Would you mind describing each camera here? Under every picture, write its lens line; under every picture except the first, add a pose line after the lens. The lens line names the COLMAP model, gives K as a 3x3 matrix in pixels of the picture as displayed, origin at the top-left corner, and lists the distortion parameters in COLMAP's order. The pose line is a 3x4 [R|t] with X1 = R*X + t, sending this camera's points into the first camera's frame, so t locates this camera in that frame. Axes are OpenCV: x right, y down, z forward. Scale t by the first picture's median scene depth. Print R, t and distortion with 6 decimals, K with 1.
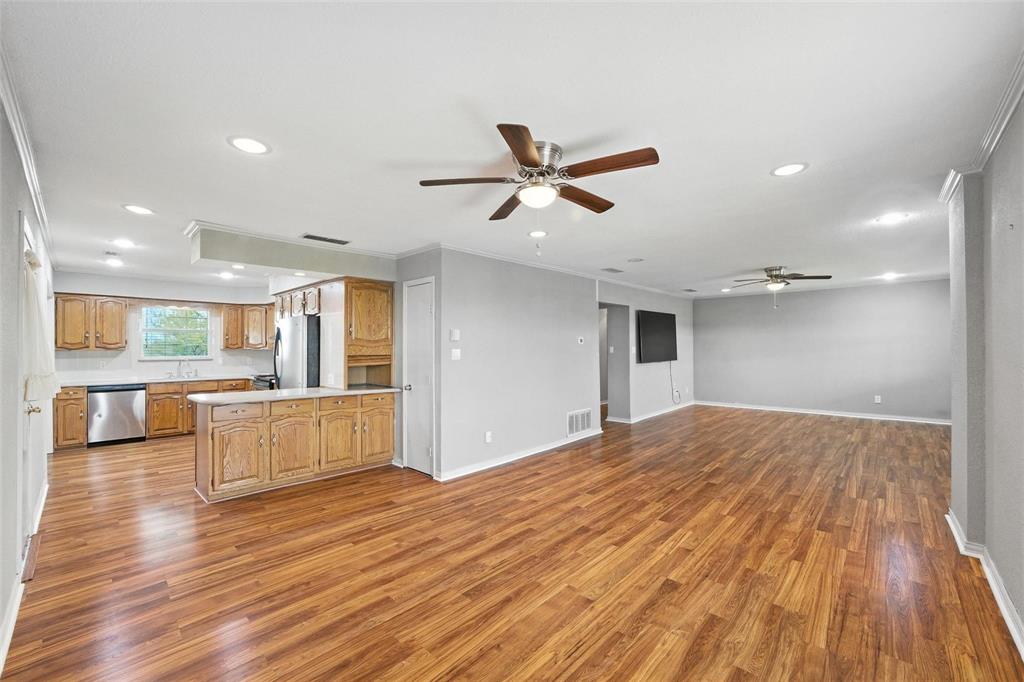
lens RADIAL K [[410.0, 0, 514.6], [0, 410.0, 345.3], [0, 0, 1]] dist [-0.018792, 0.003769]
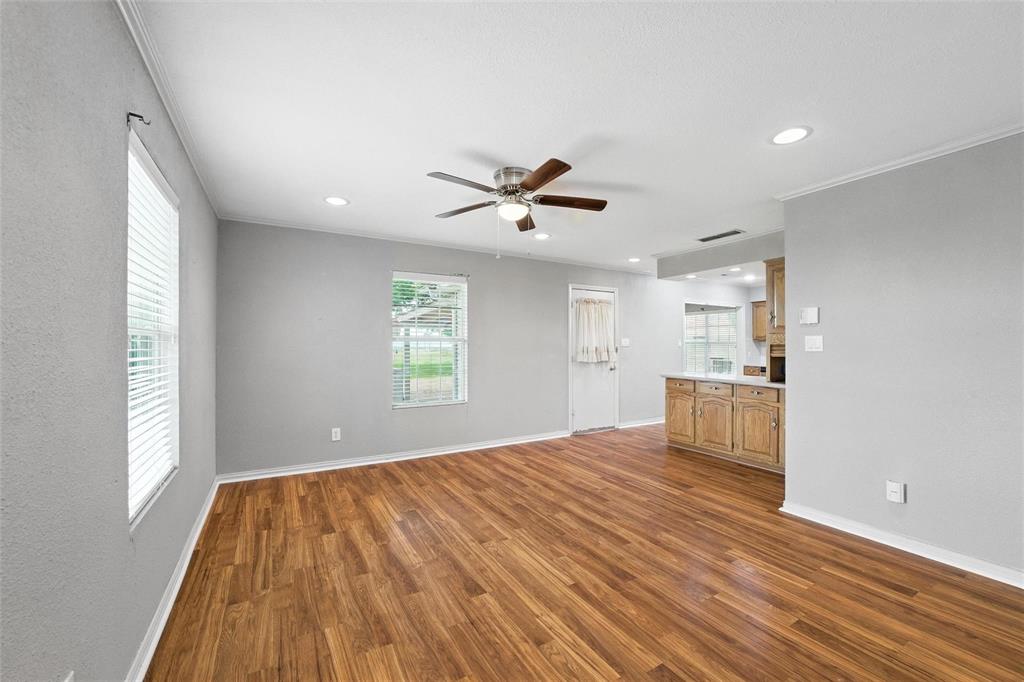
lens RADIAL K [[410.0, 0, 516.9], [0, 410.0, 347.3], [0, 0, 1]] dist [-0.018792, 0.003769]
pose [[-0.279102, 0.007668, -0.960231, 0.991672], [0.011785, 0.999920, 0.004559, 0.030744], [0.960189, -0.010044, -0.279170, 1.084389]]
